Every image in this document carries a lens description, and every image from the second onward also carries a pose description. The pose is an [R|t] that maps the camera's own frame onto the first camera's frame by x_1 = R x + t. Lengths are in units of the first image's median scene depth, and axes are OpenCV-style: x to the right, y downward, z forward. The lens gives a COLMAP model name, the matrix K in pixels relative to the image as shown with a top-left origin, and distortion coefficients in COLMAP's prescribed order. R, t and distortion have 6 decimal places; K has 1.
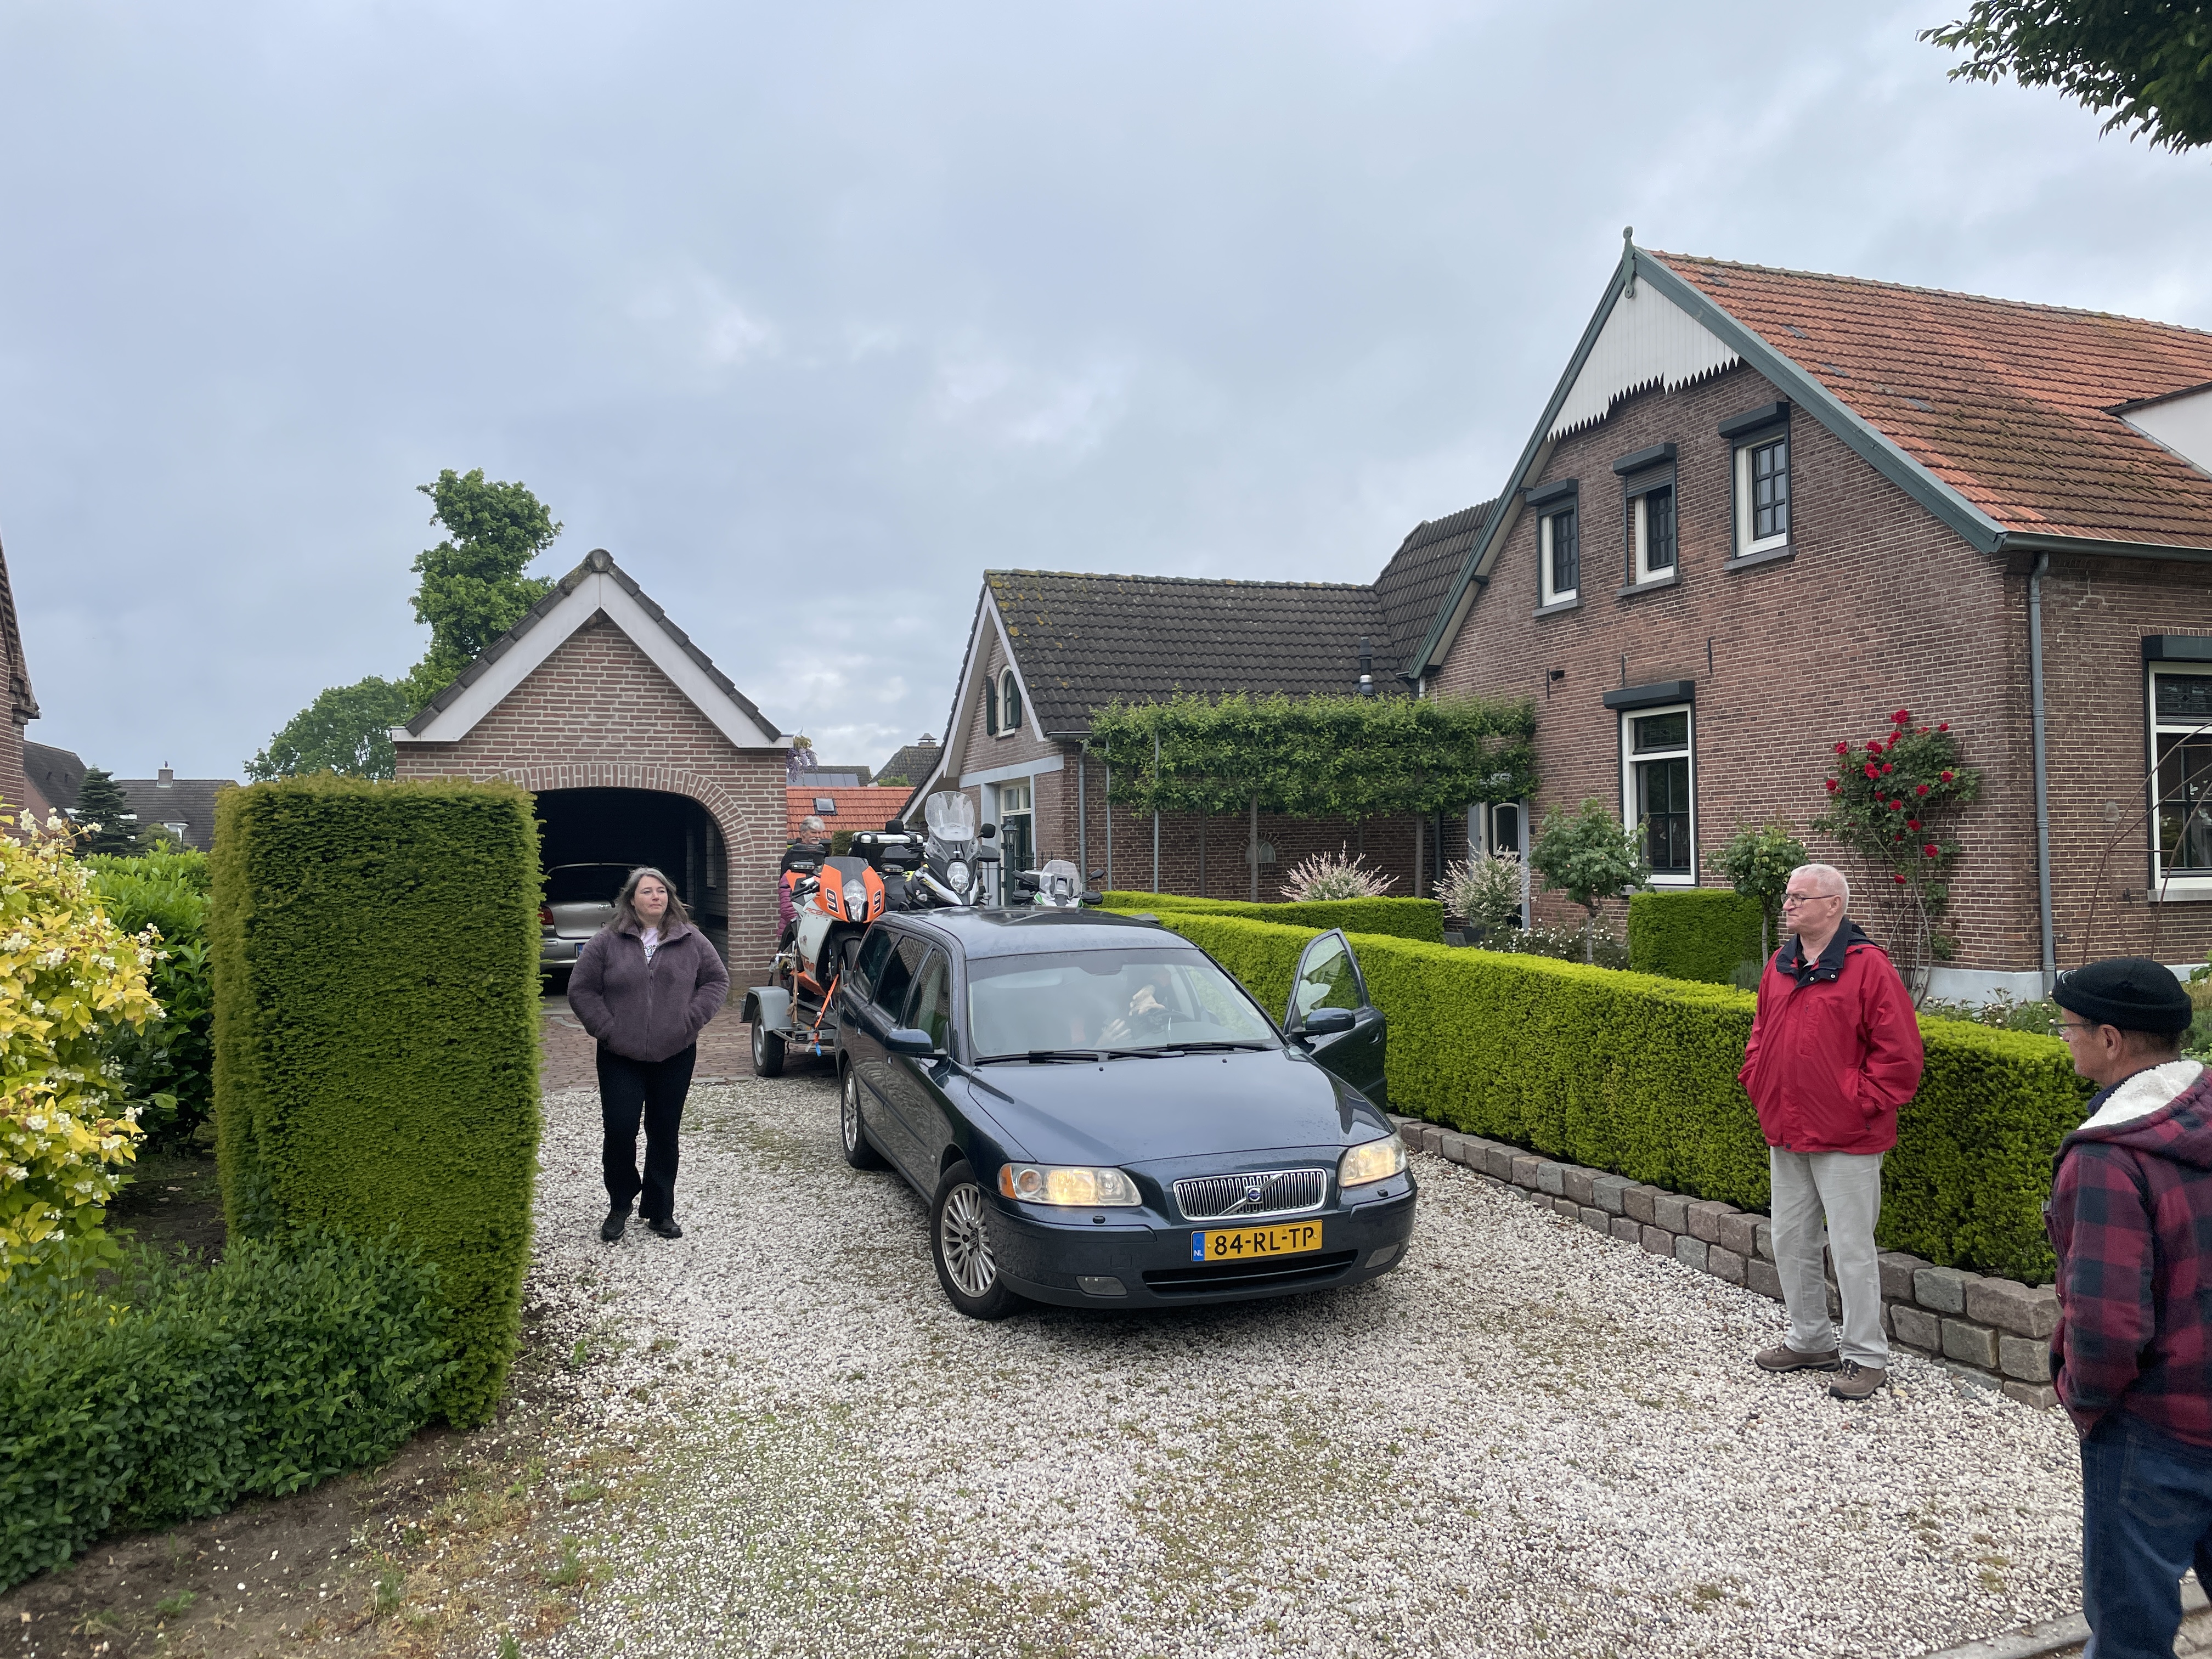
lens RADIAL K [[1678.3, 0, 1106.0], [0, 1678.3, 829.5], [0, 0, 1]] dist [0.127375, -0.193618]
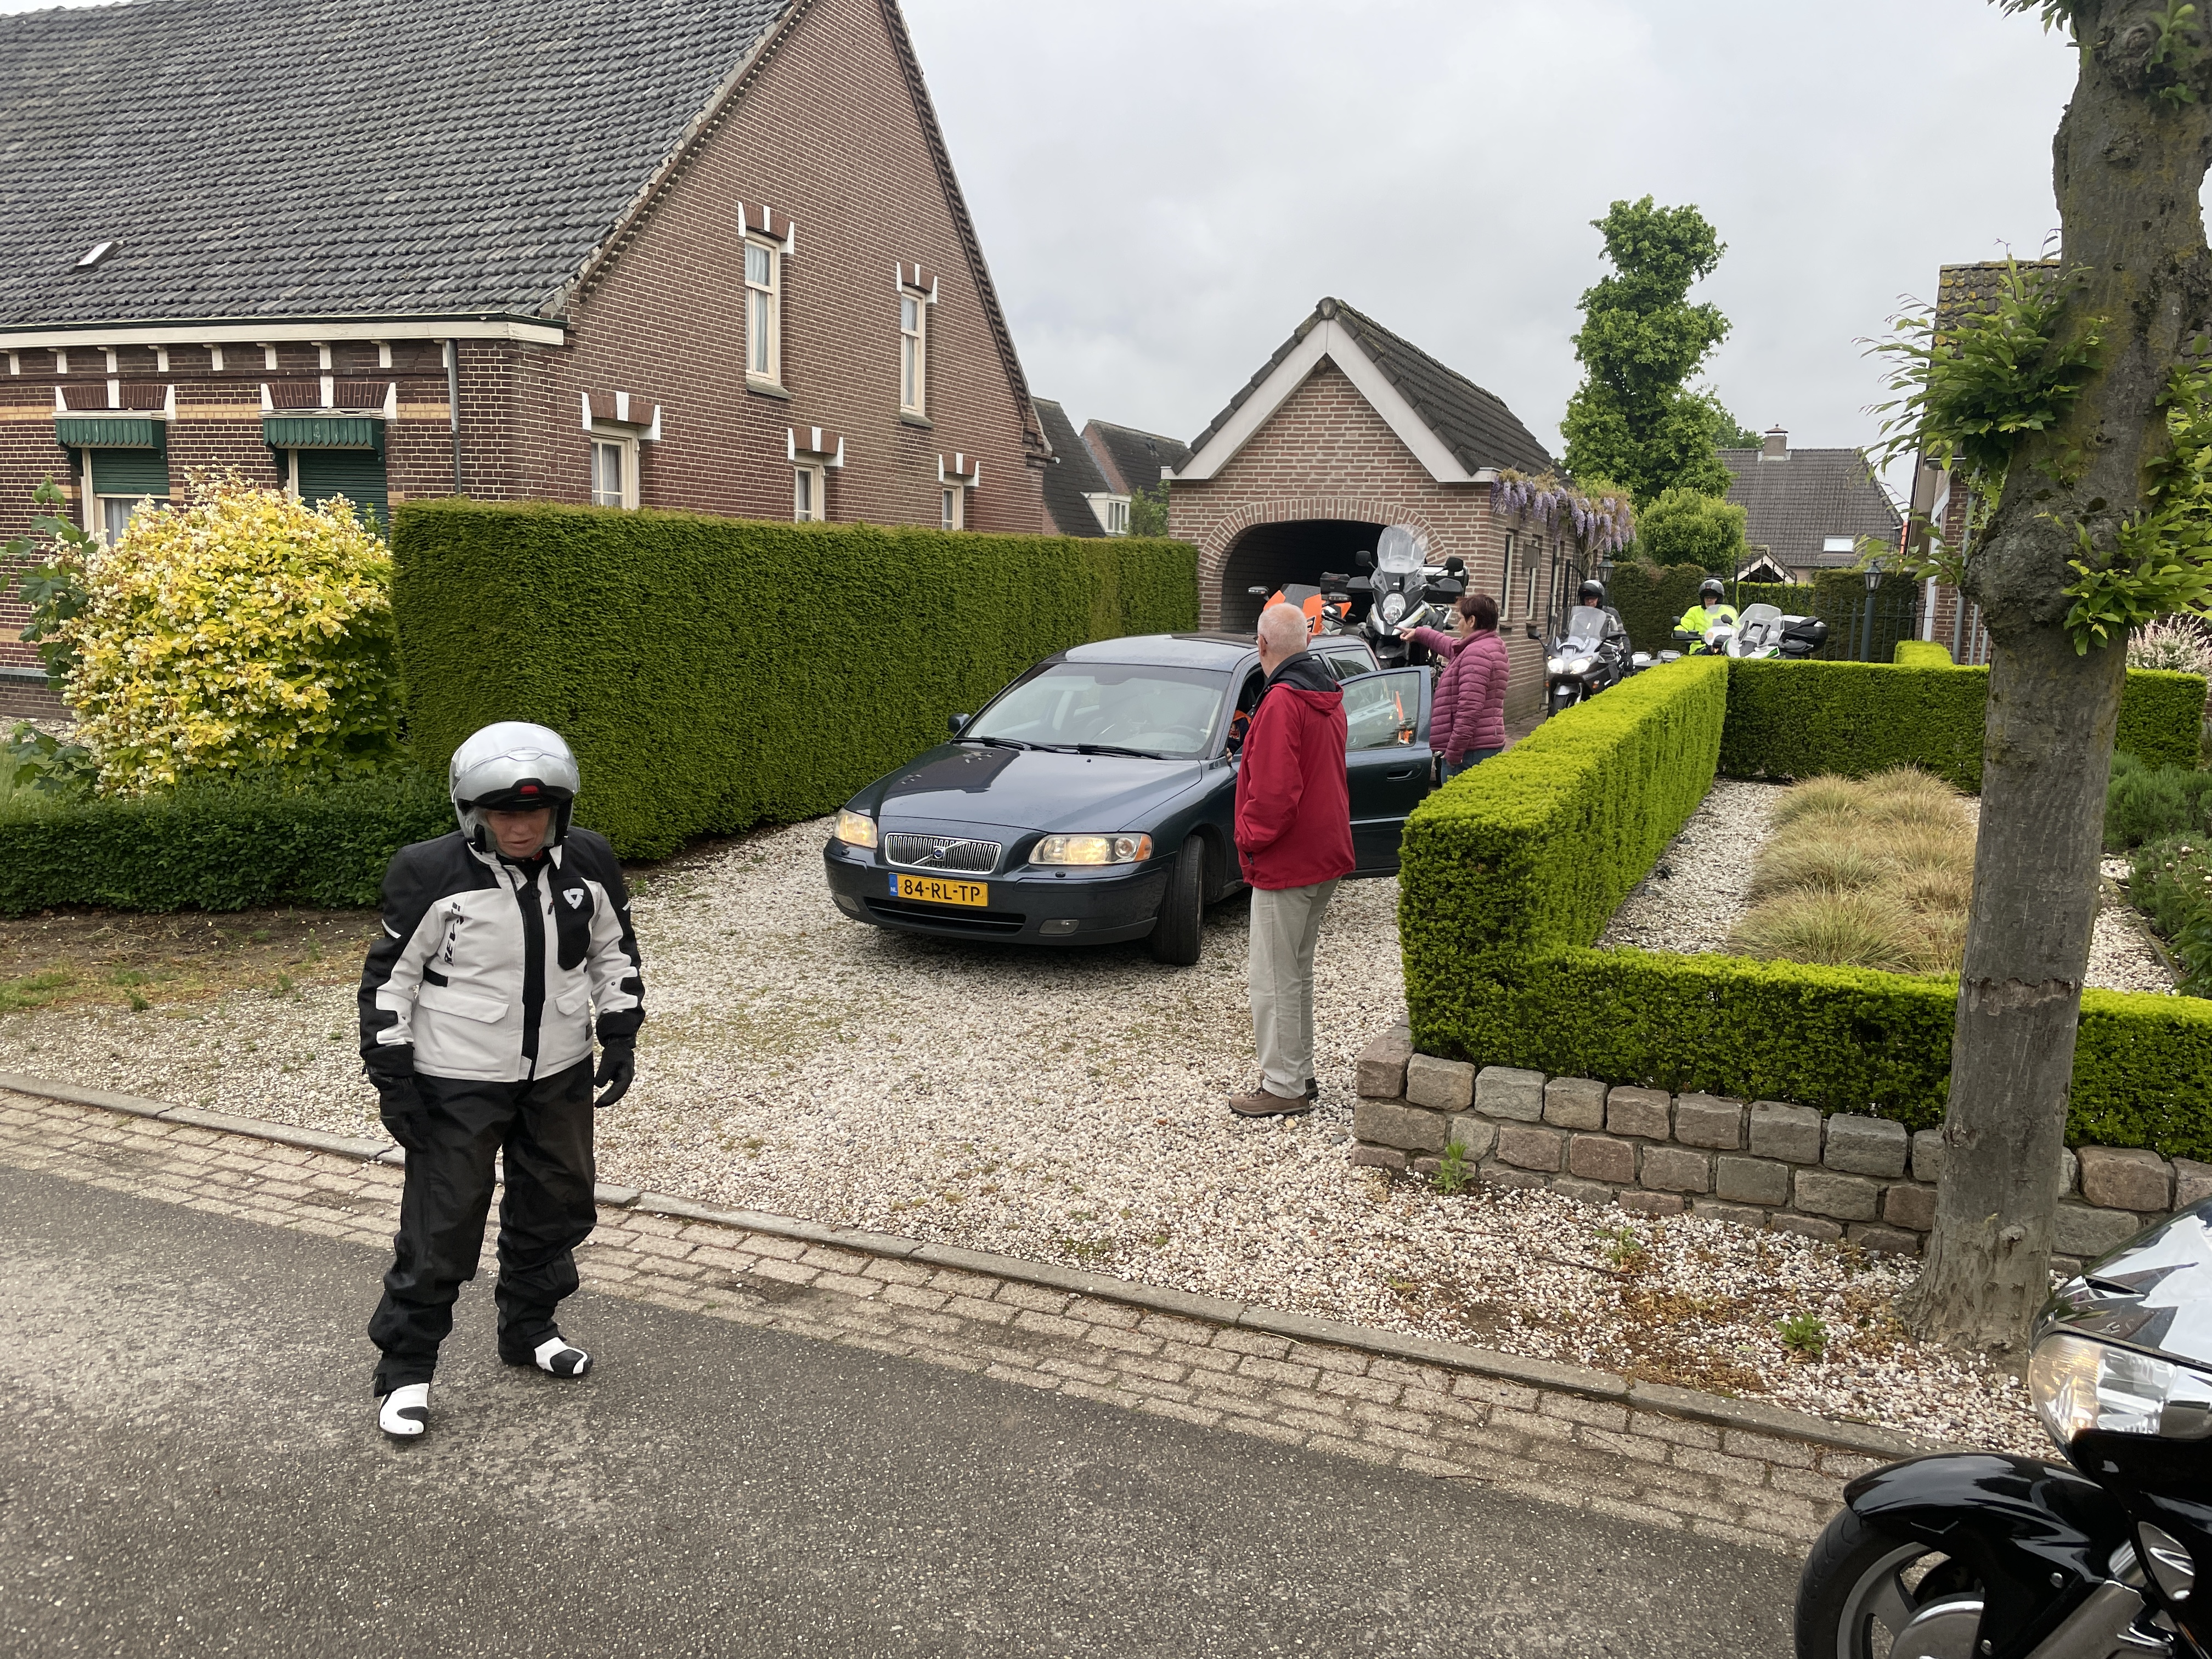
lens RADIAL K [[1678.3, 0, 1106.0], [0, 1678.3, 829.5], [0, 0, 1]] dist [0.127375, -0.193618]
pose [[0.721963, 0.136392, -0.678356, 0.389578], [-0.031595, 0.985855, 0.164593, -0.002131], [0.691210, -0.097397, 0.716061, 0.082380]]
